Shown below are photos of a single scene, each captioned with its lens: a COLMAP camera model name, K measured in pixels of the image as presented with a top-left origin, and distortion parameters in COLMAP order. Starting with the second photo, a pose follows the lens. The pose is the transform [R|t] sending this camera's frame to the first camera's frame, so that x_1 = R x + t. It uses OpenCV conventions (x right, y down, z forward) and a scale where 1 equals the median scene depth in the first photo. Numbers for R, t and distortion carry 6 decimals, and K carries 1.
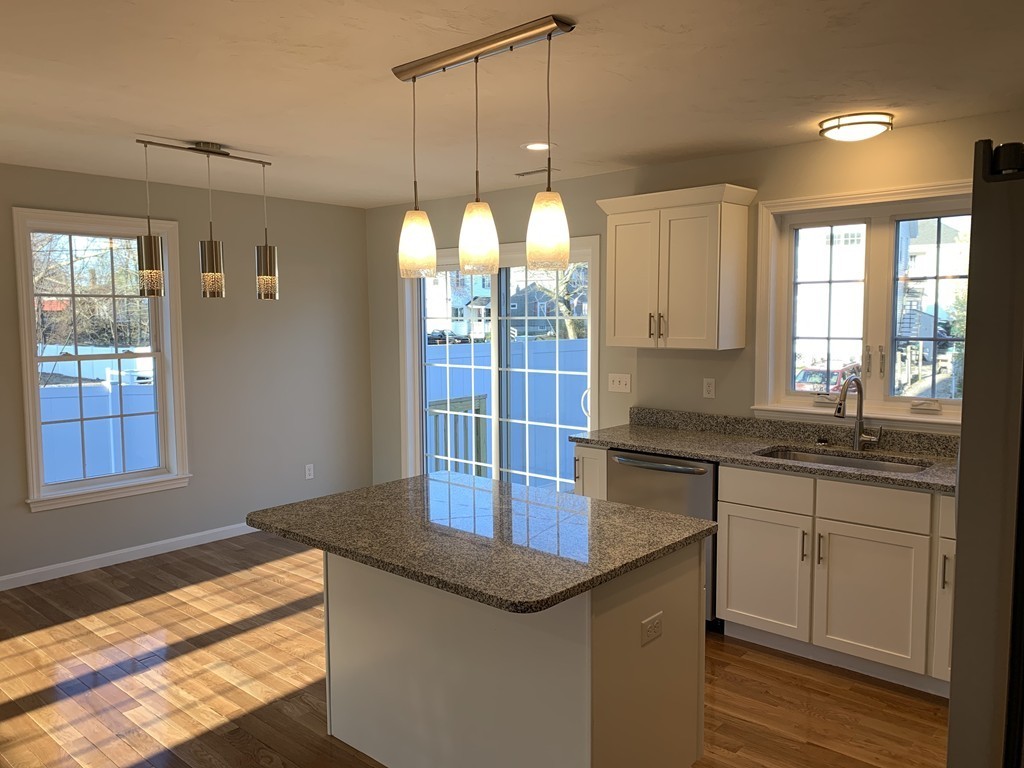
lens RADIAL K [[782.0, 0, 519.5], [0, 782.0, 389.1], [0, 0, 1]] dist [0.053206, -0.058696]
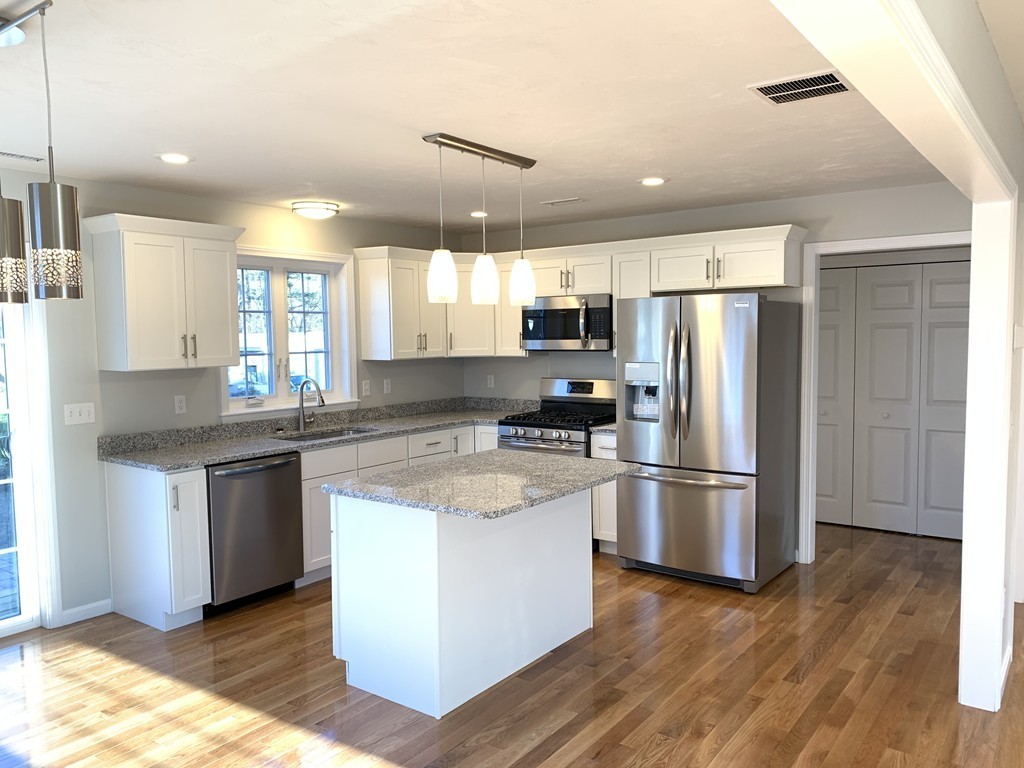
lens RADIAL K [[782.0, 0, 516.0], [0, 782.0, 391.6], [0, 0, 1]] dist [0.053206, -0.058696]
pose [[-0.089023, -0.069721, 0.993586, -0.924252], [0.104317, 0.991408, 0.078915, -0.059404], [-0.990552, 0.110673, -0.080985, 0.664458]]
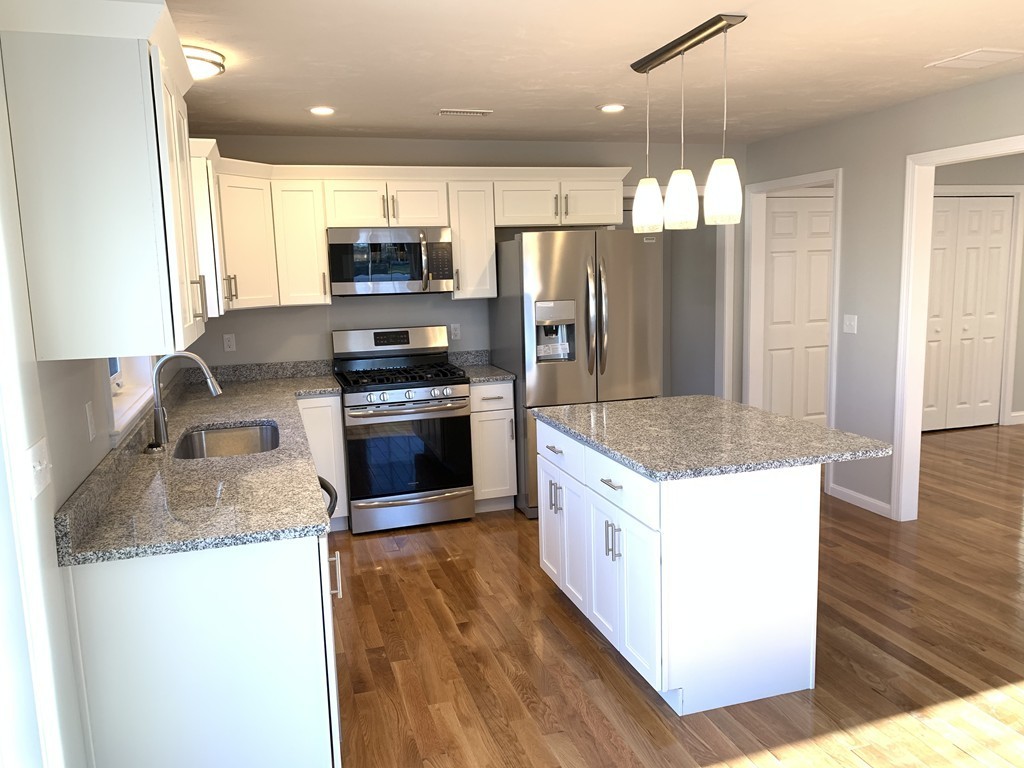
lens RADIAL K [[782.0, 0, 521.5], [0, 782.0, 381.2], [0, 0, 1]] dist [0.053206, -0.058696]
pose [[-0.859652, -0.044745, 0.508917, -0.296984], [0.079272, 0.972409, 0.219401, -0.127431], [-0.504692, 0.228952, -0.832386, 1.363821]]
